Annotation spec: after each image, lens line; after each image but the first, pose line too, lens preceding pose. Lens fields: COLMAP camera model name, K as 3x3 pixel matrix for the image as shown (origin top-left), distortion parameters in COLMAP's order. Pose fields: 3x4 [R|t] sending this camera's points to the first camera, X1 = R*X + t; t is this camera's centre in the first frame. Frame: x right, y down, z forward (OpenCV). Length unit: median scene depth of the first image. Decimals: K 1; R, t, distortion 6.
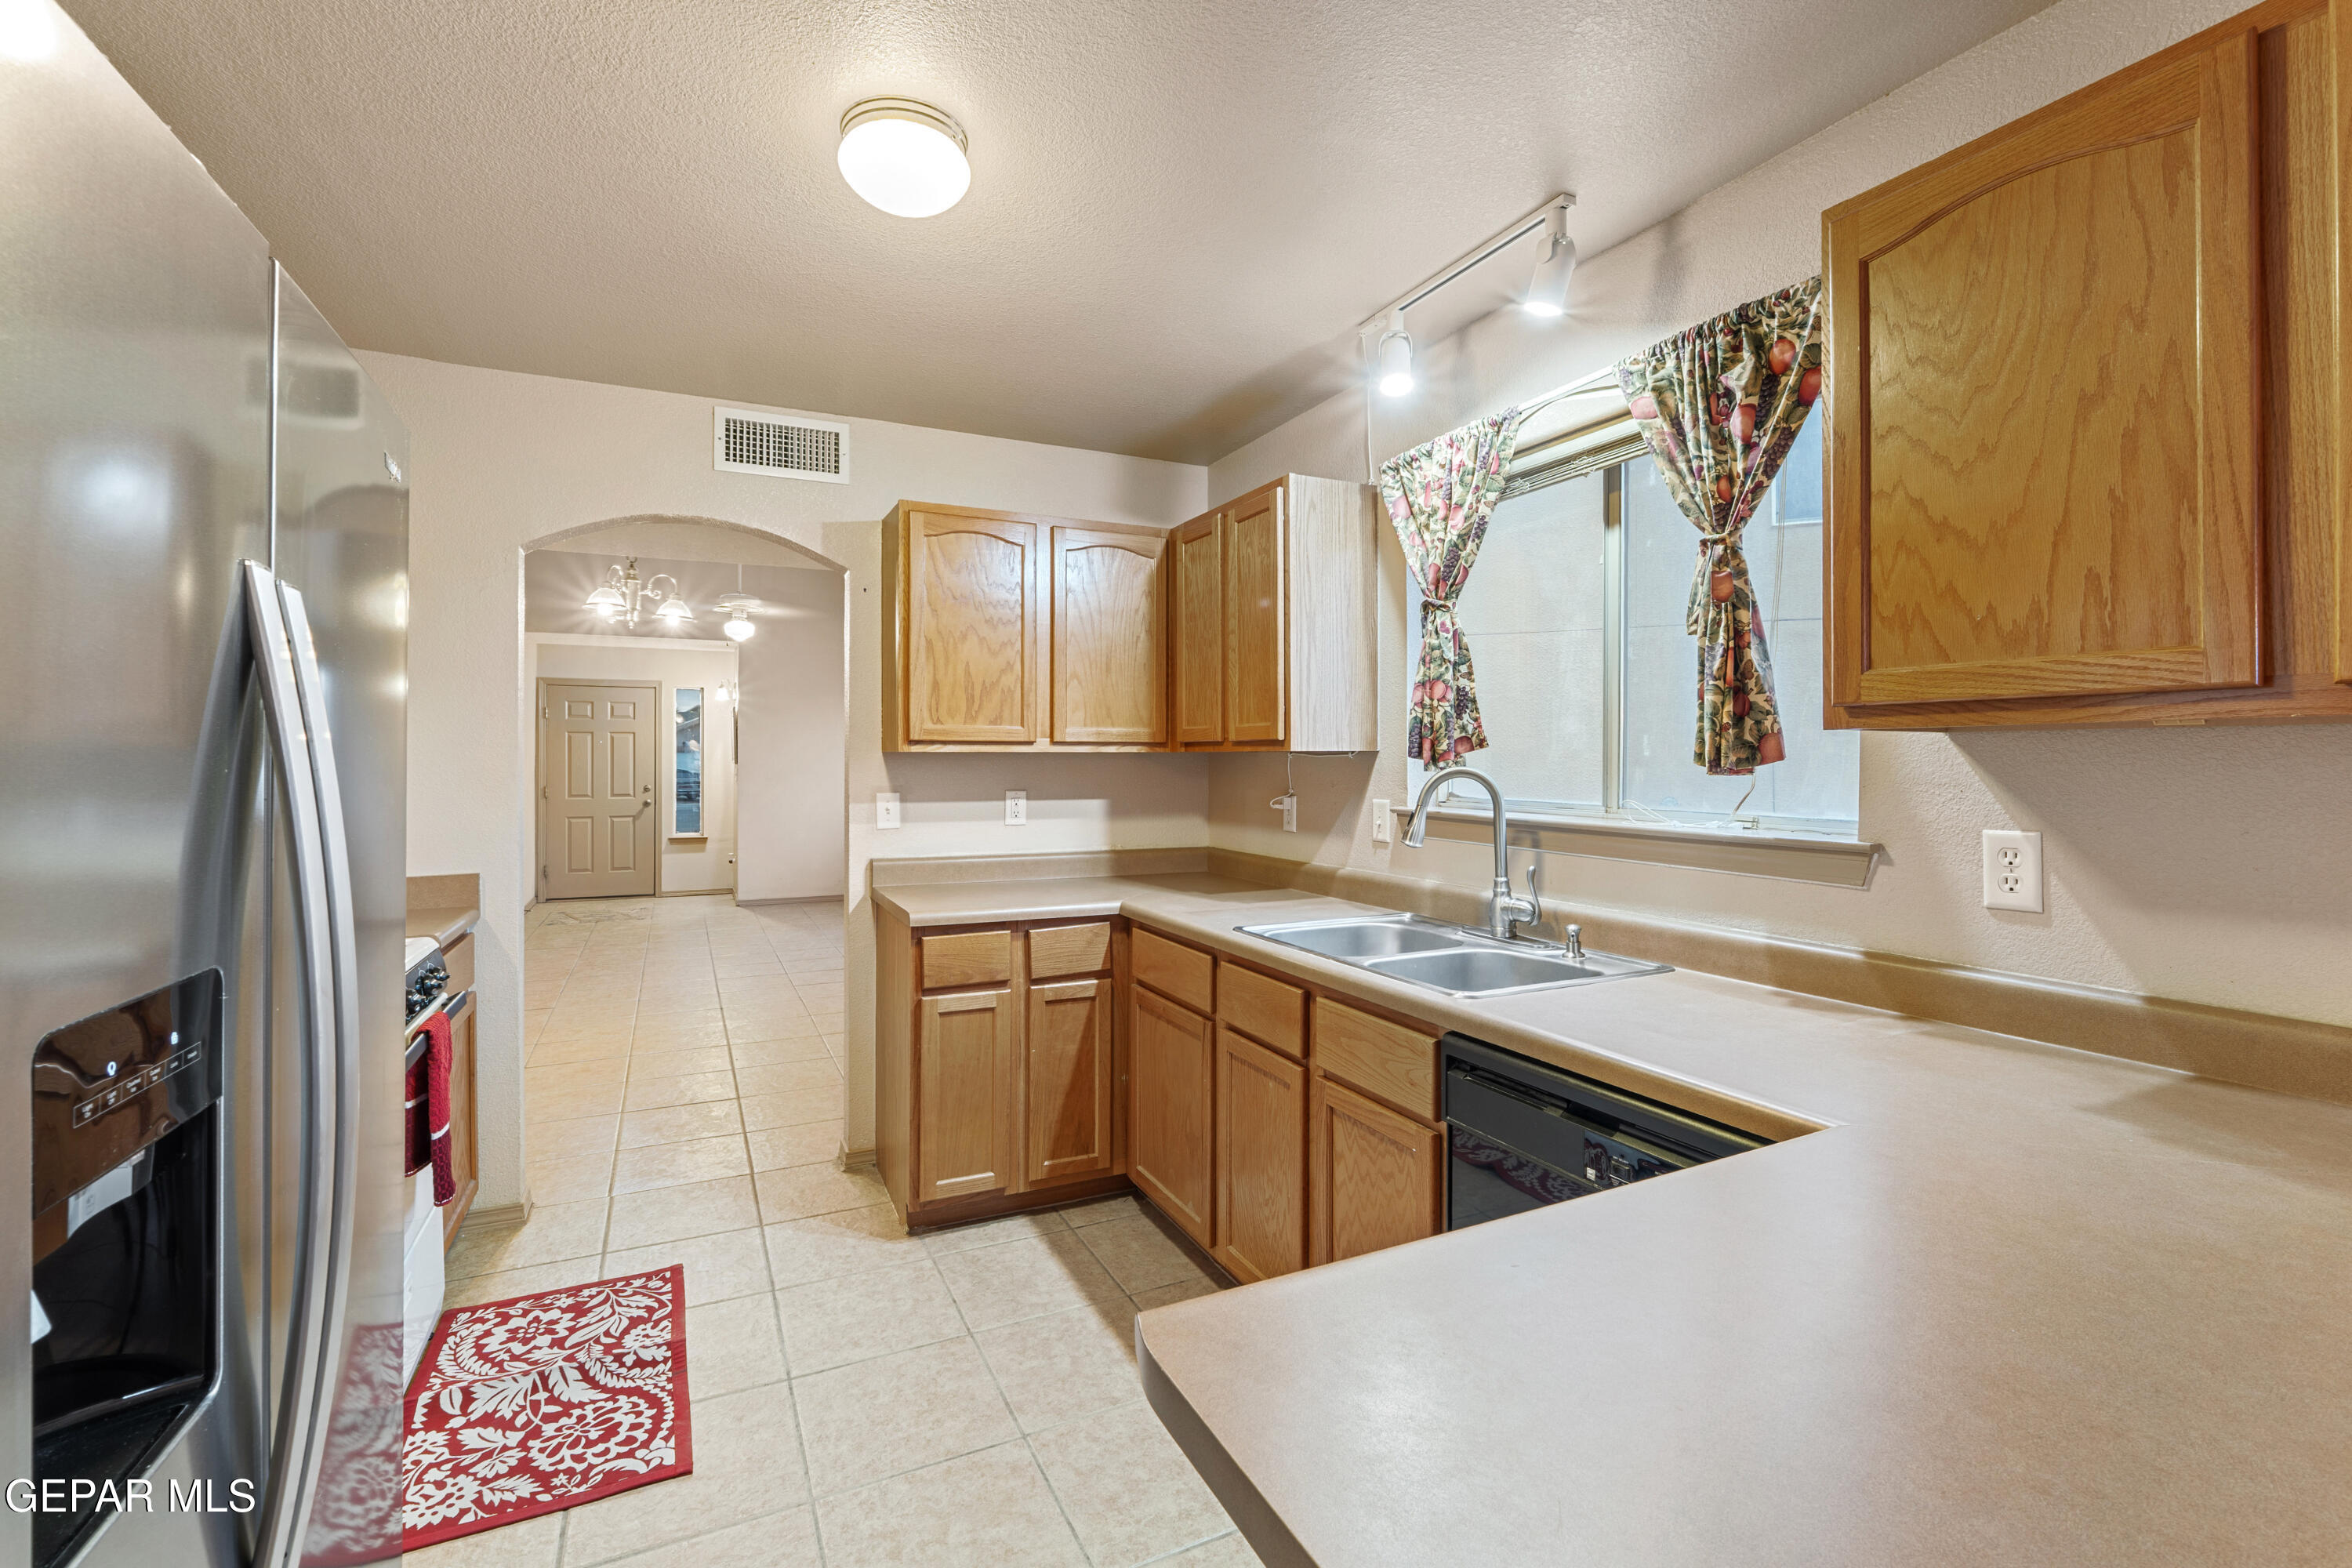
lens RADIAL K [[1007.1, 0, 1172.3], [0, 1007.1, 772.1], [0, 0, 1]] dist [-0.010162, 0.001864]
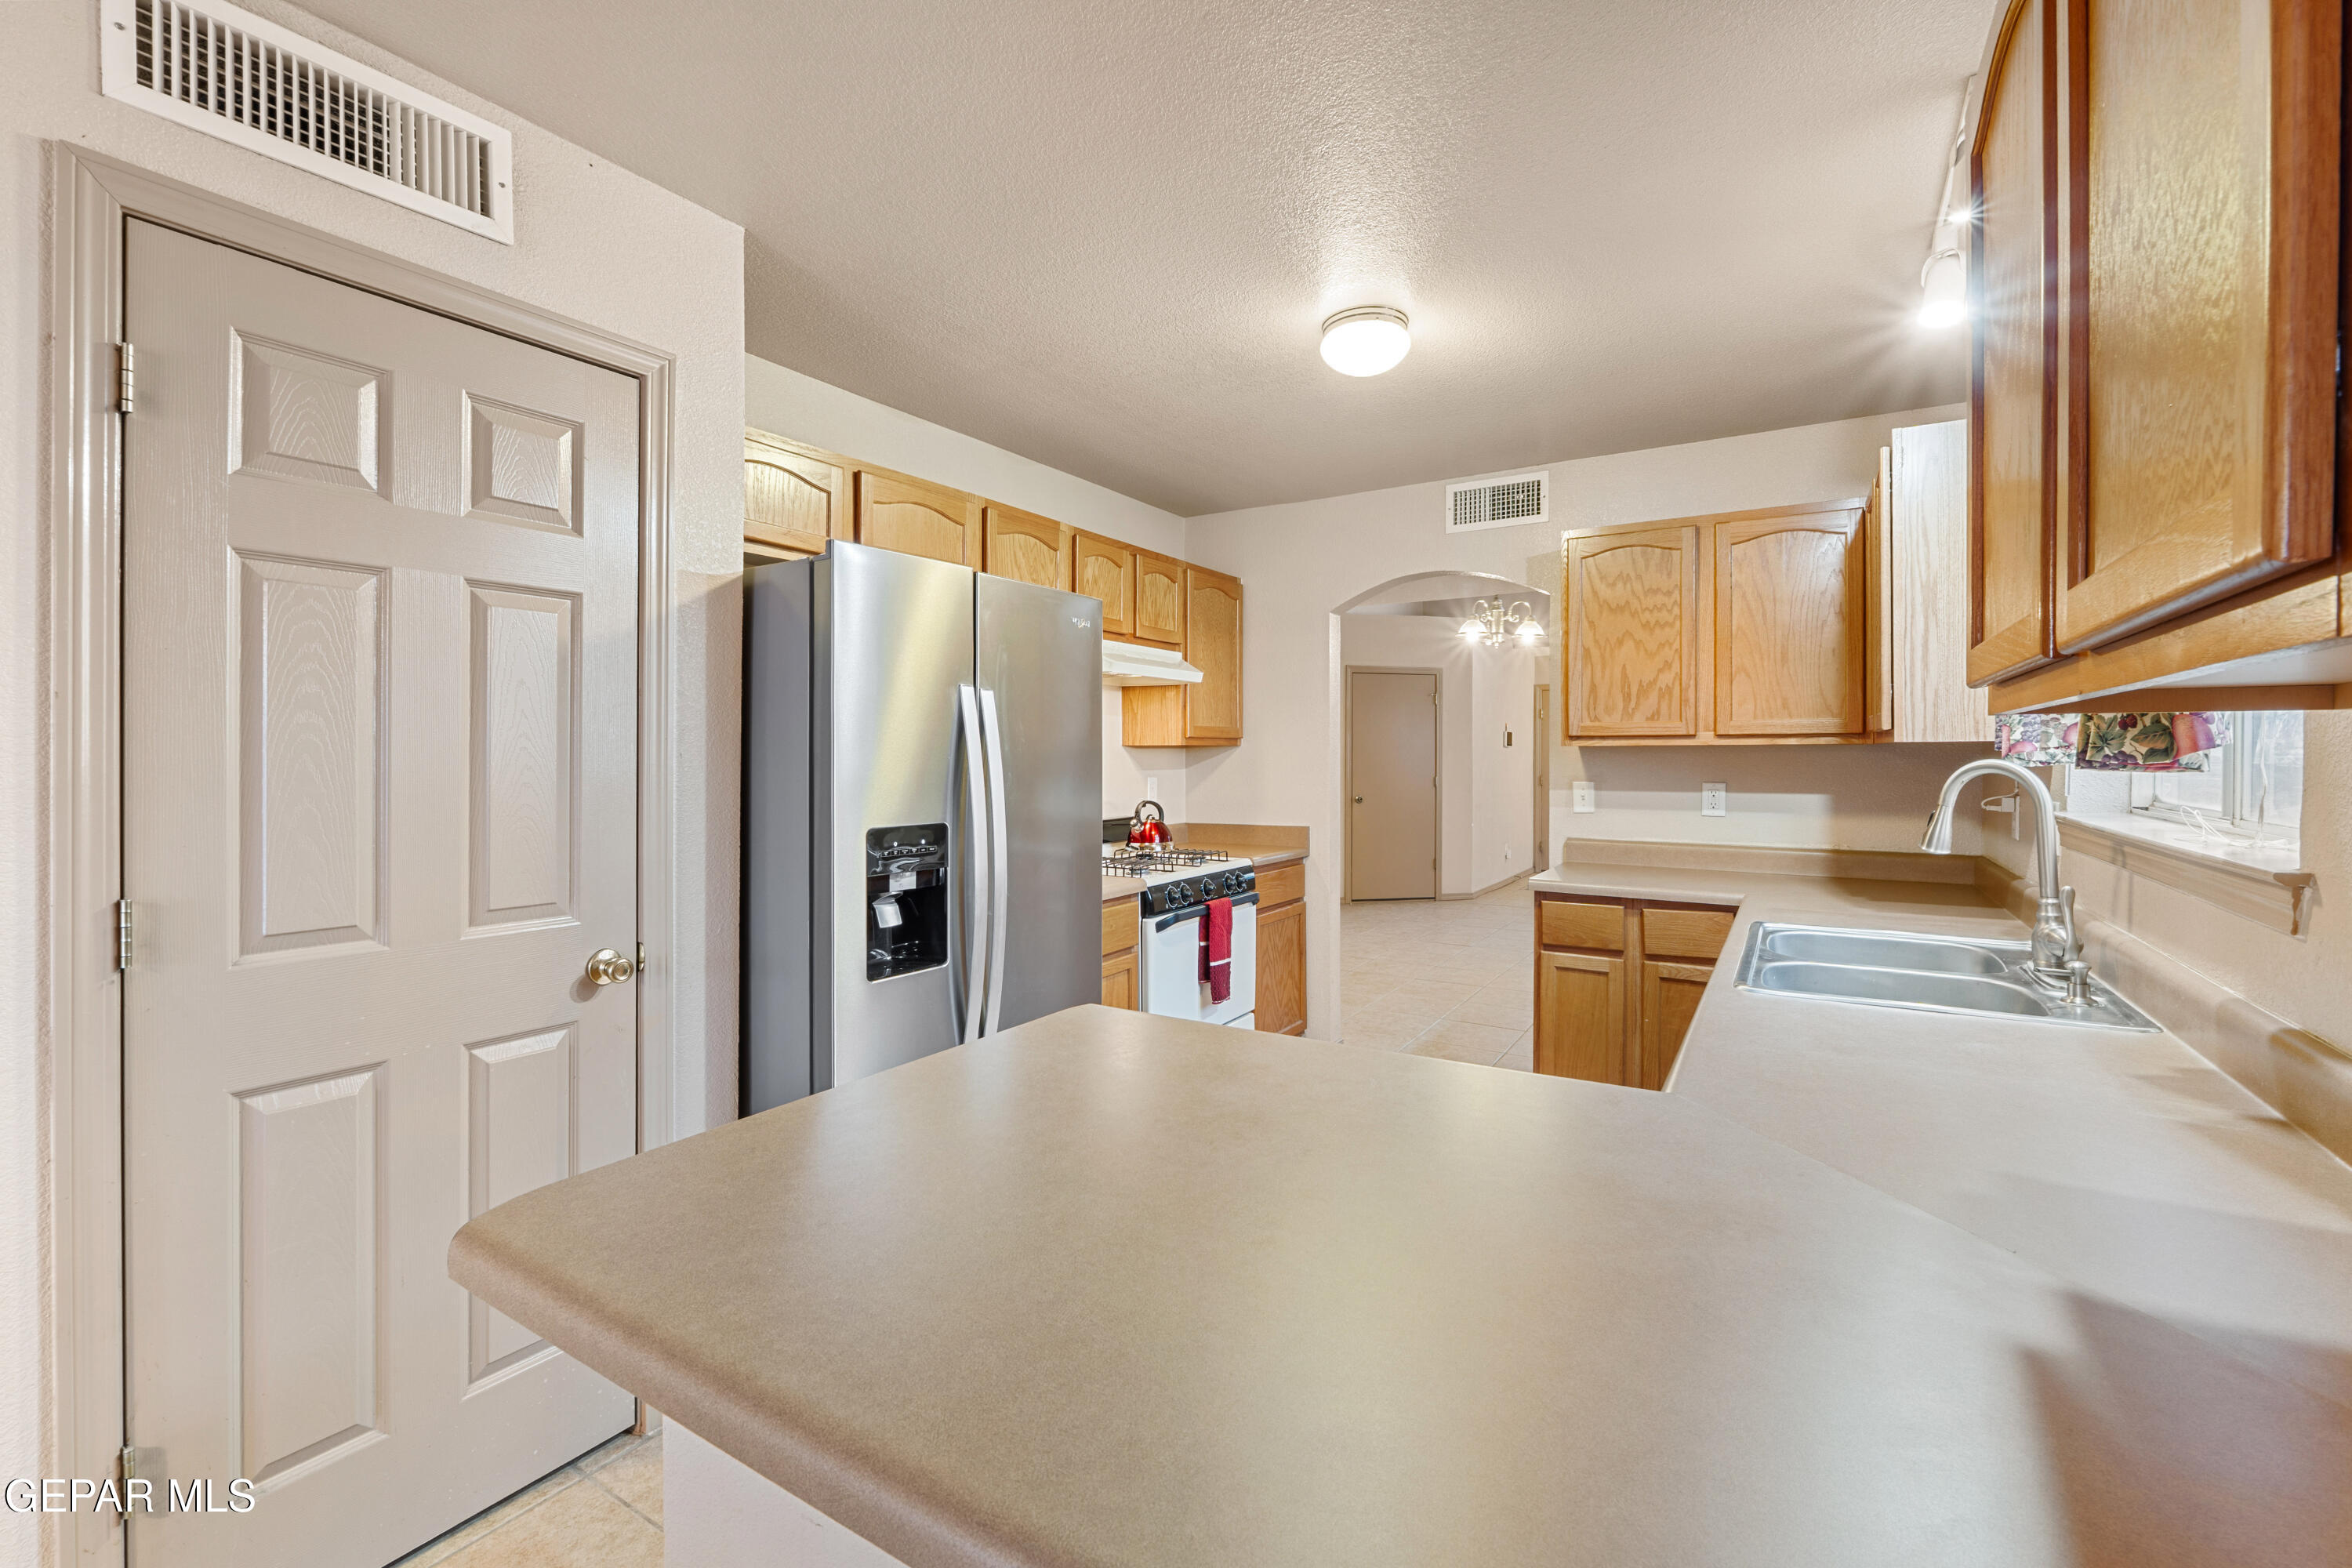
lens RADIAL K [[1007.1, 0, 1176.6], [0, 1007.1, 761.8], [0, 0, 1]] dist [-0.010162, 0.001864]
pose [[0.536640, 0.005919, -0.843791, 0.514009], [-0.008968, 0.999959, 0.001311, 0.001016], [0.843764, 0.006863, 0.536671, -0.011361]]
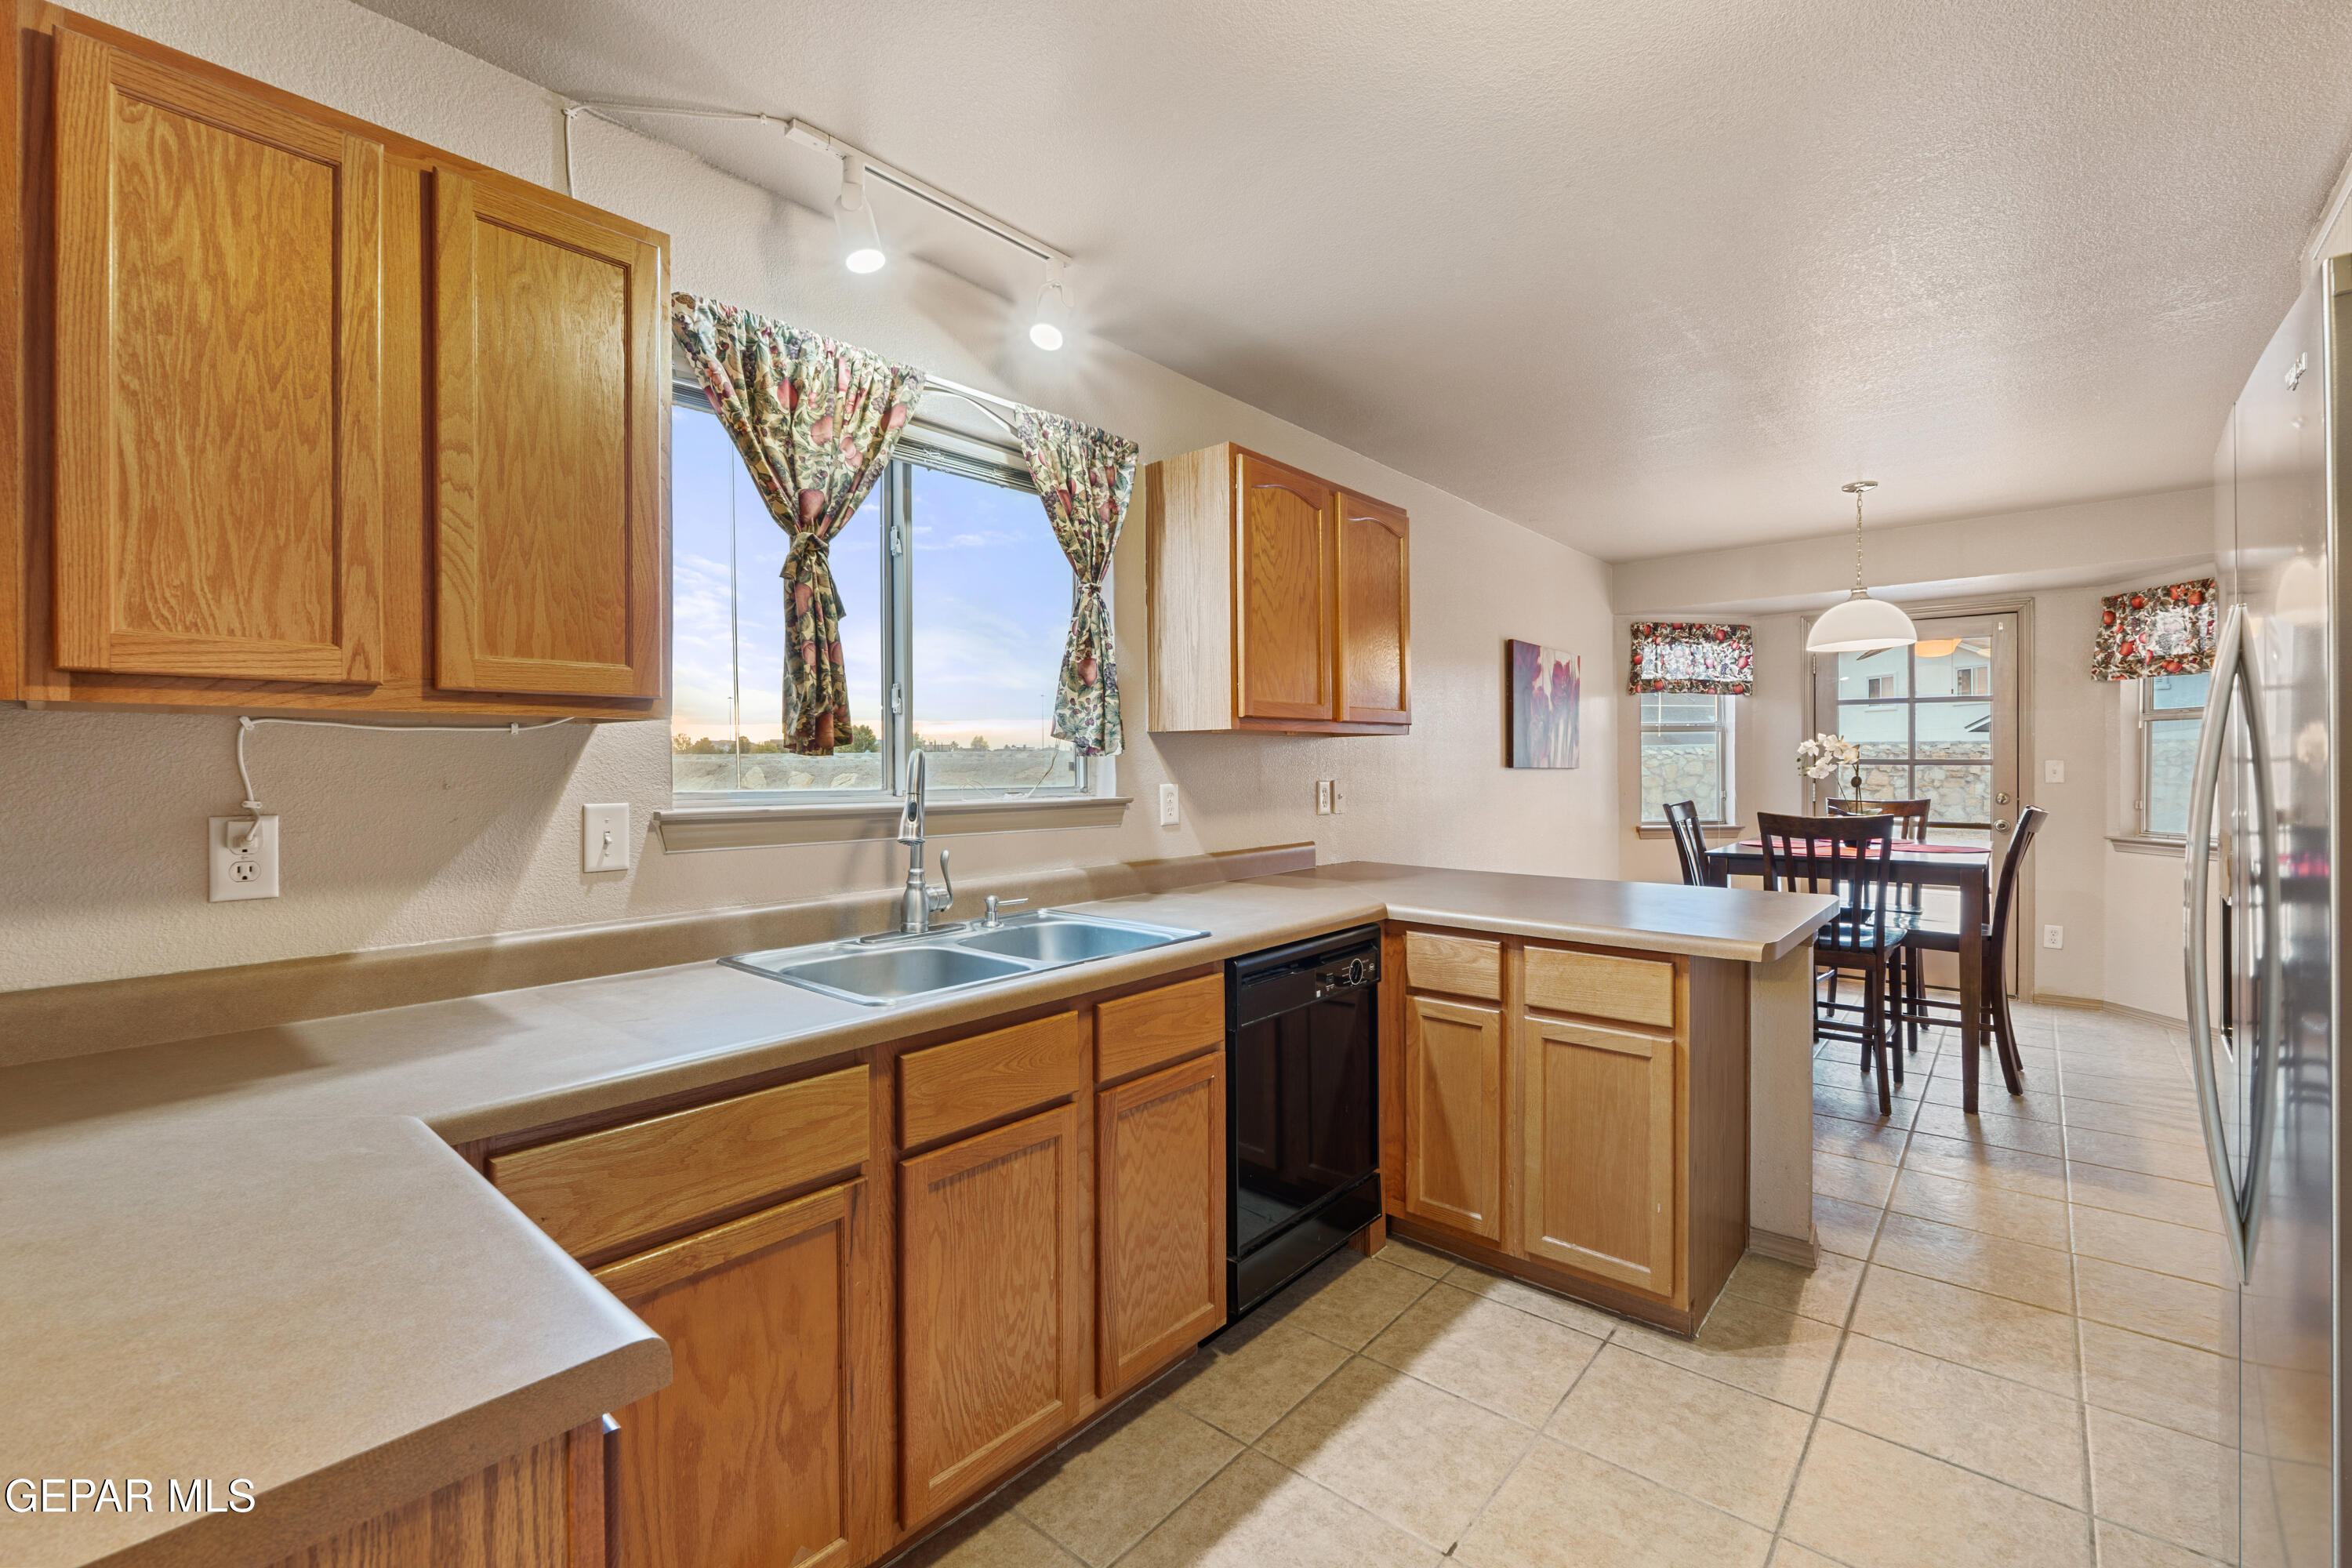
lens RADIAL K [[1007.1, 0, 1160.7], [0, 1007.1, 769.7], [0, 0, 1]] dist [-0.010162, 0.001864]
pose [[-0.383085, -0.001258, 0.923712, -0.507109], [0.017696, 0.999806, 0.008701, 0.007462], [-0.923544, 0.019679, -0.382988, 0.941347]]
